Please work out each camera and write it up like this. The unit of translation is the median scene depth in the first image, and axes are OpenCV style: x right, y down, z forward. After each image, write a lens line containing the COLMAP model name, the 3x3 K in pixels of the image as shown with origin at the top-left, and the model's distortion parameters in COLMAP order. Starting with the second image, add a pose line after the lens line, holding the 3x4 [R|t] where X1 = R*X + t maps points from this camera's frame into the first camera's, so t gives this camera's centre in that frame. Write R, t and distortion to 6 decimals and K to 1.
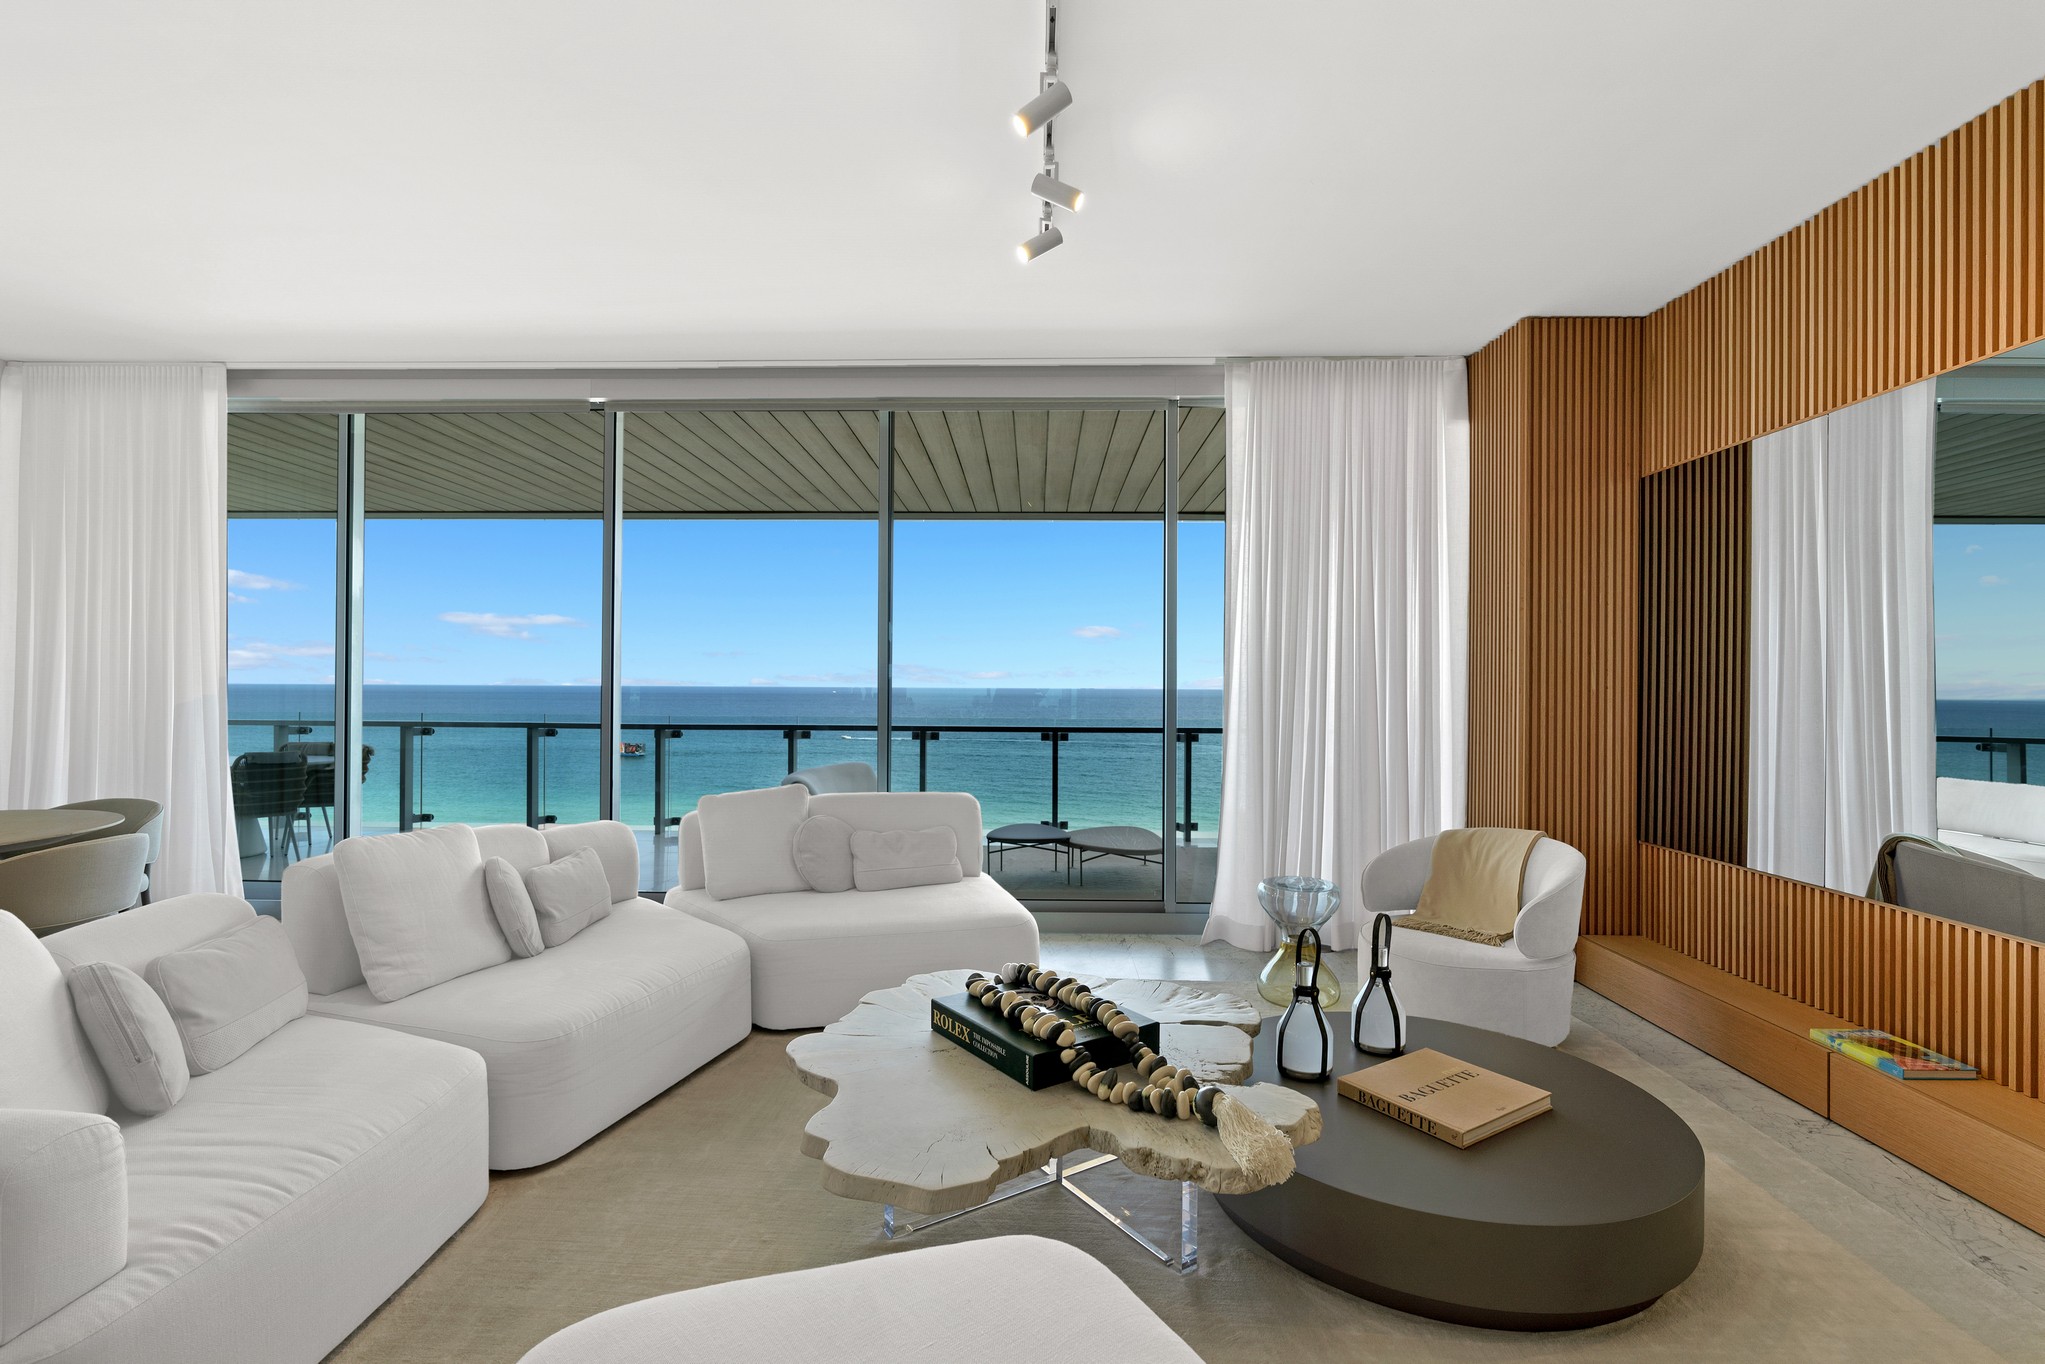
lens RADIAL K [[905.0, 0, 1022.5], [0, 905.0, 682.0], [0, 0, 1]] dist [-0.017295, -0.000164]
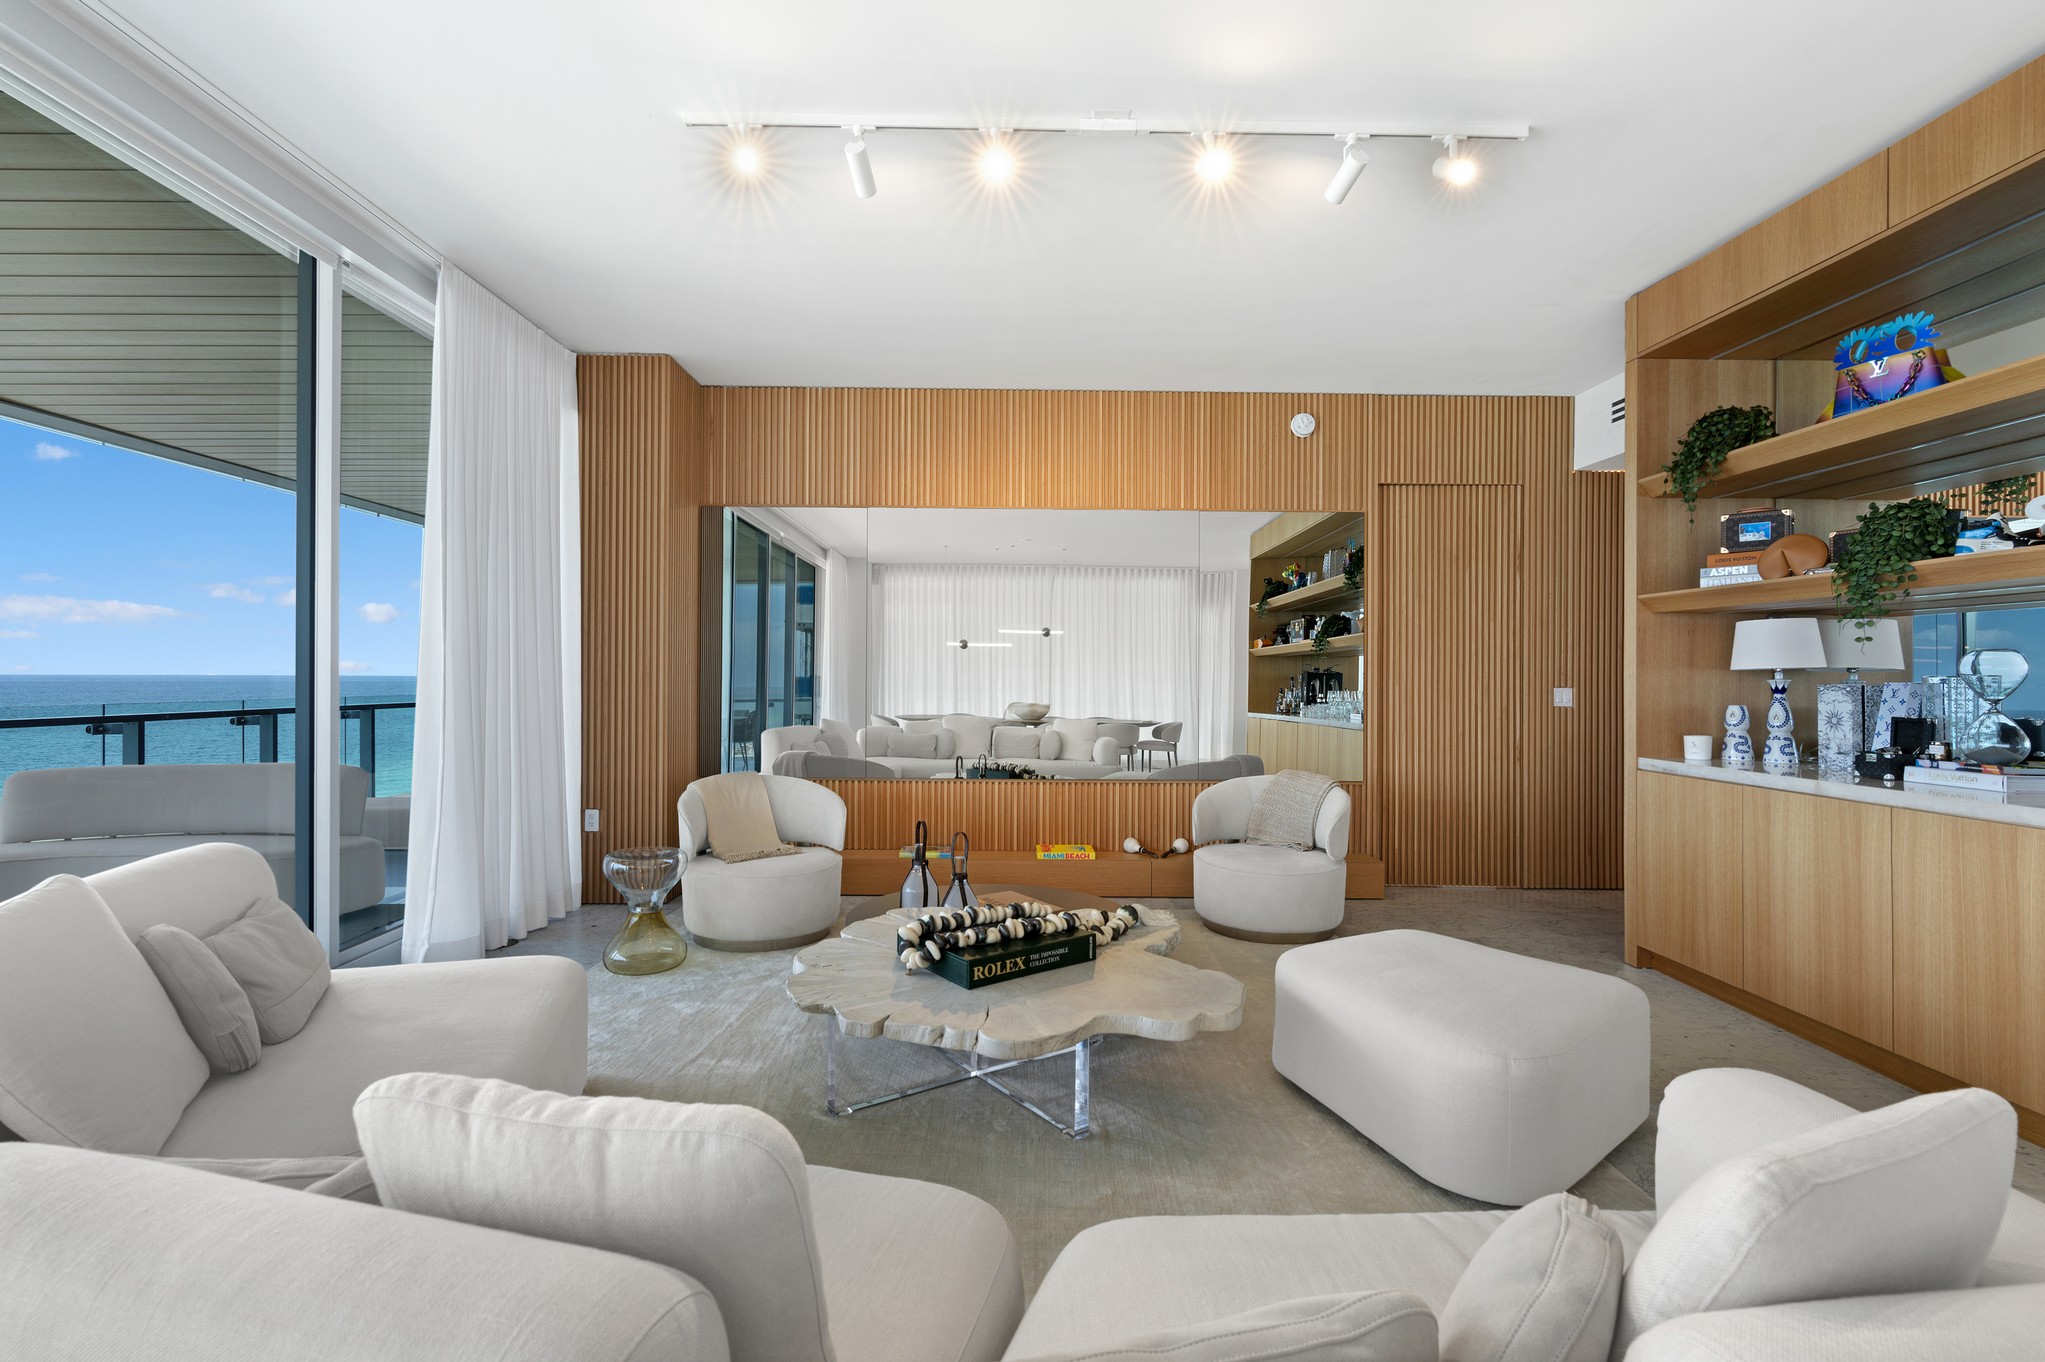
lens RADIAL K [[913.3, 0, 1012.1], [0, 913.3, 678.2], [0, 0, 1]] dist [-0.012931, 0.000596]
pose [[-0.024686, -0.006969, 0.999671, -0.591941], [-0.028441, 0.999576, 0.006266, 0.006817], [-0.999291, -0.028277, -0.024874, 0.494484]]
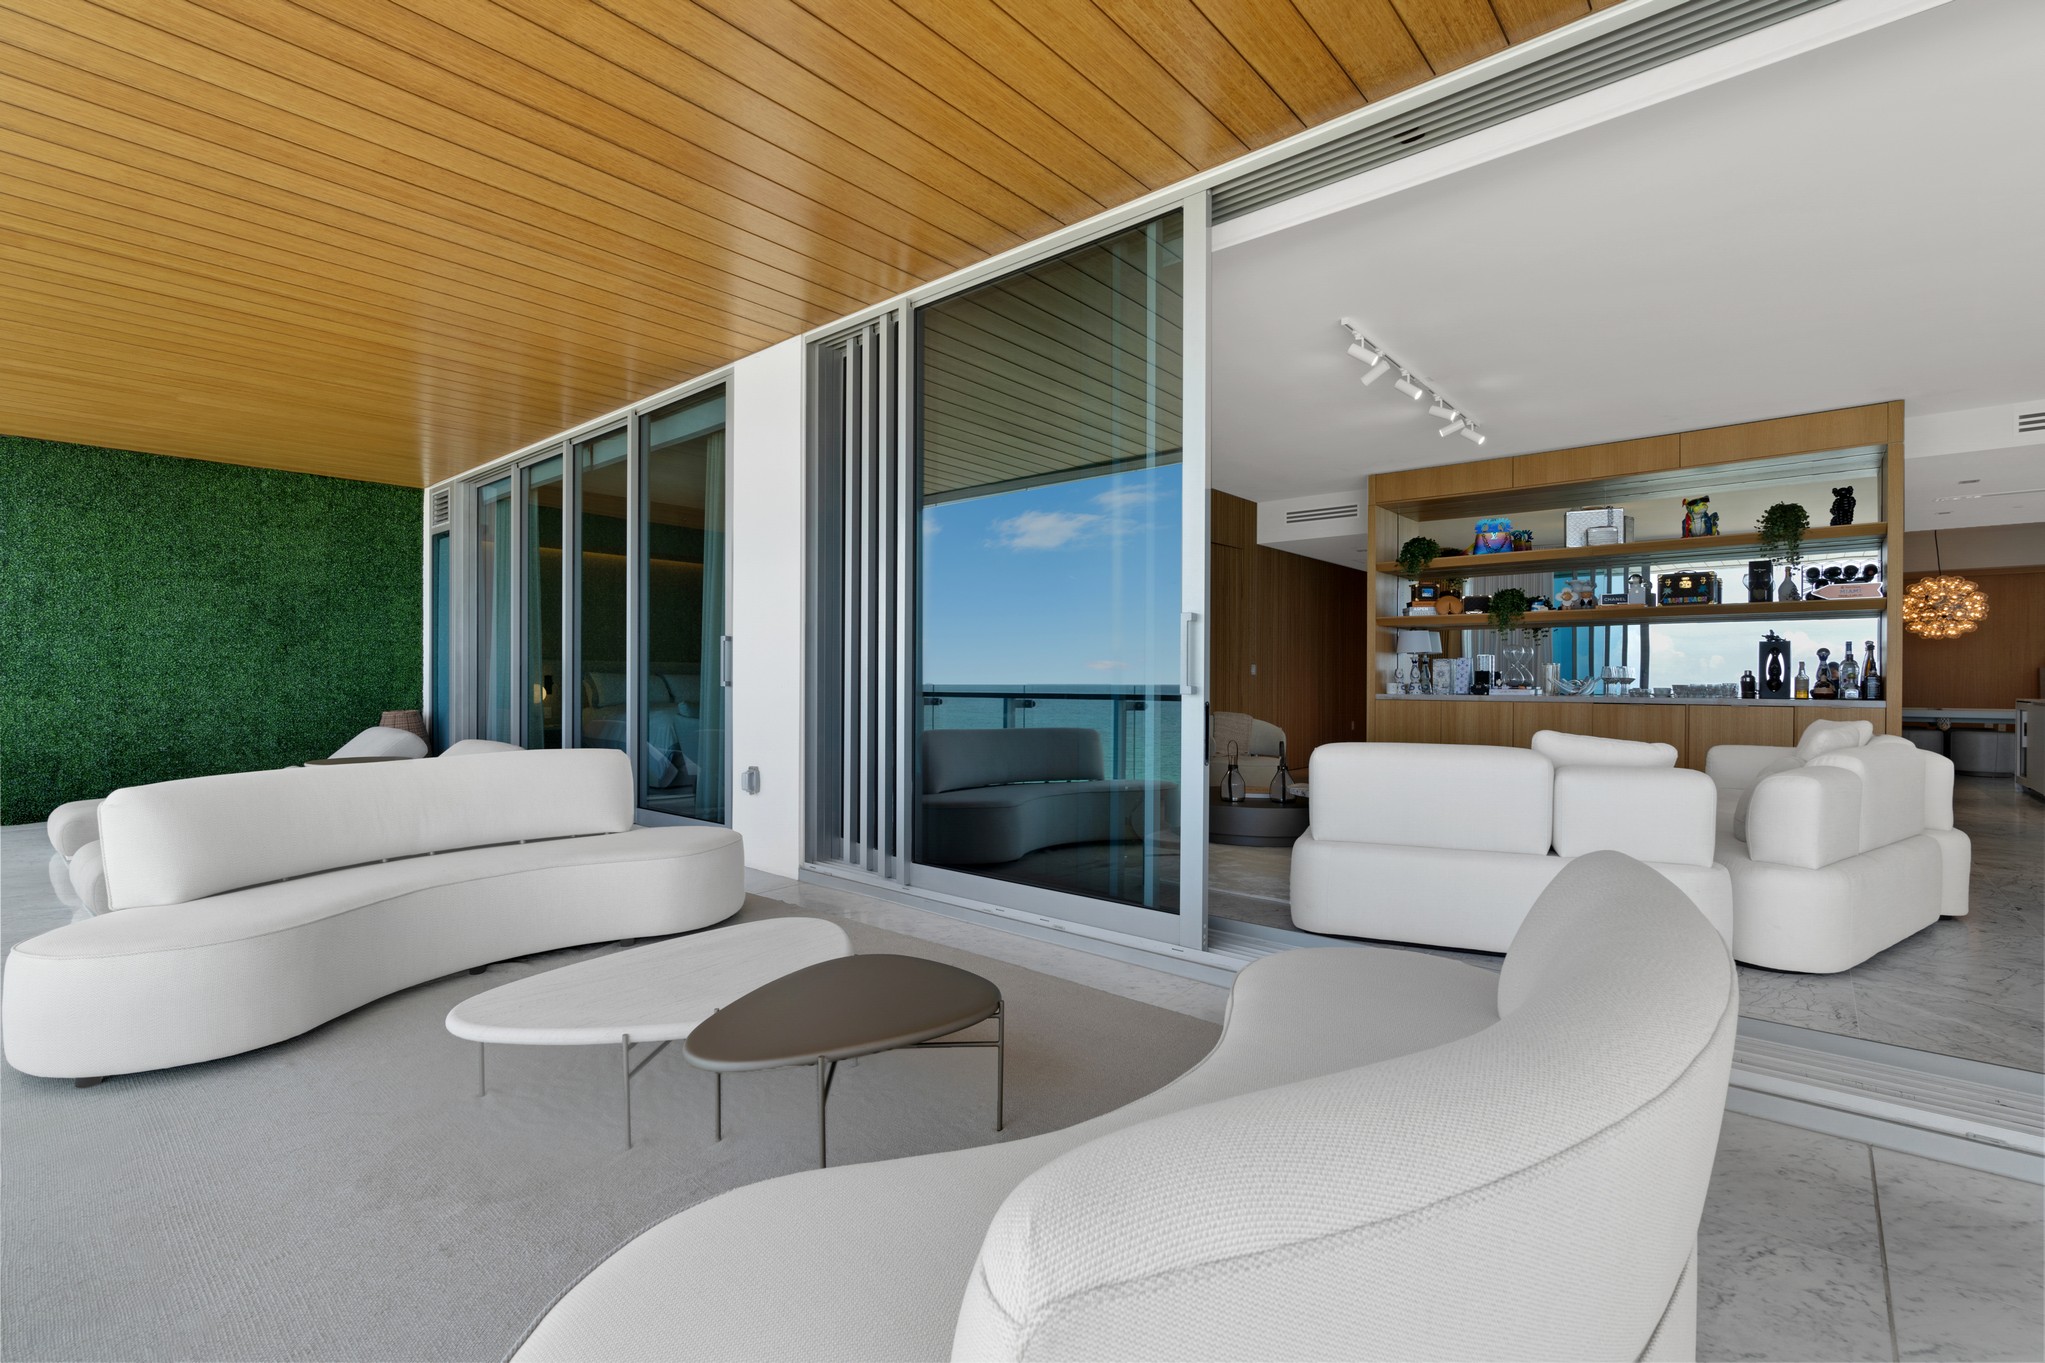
lens RADIAL K [[913.3, 0, 1012.1], [0, 913.3, 678.7], [0, 0, 1]] dist [-0.012931, 0.000596]
pose [[-0.763347, -0.008010, 0.645938, -0.371707], [-0.019847, 0.999742, -0.011057, 0.072831], [-0.645683, -0.021260, -0.763309, 1.724291]]
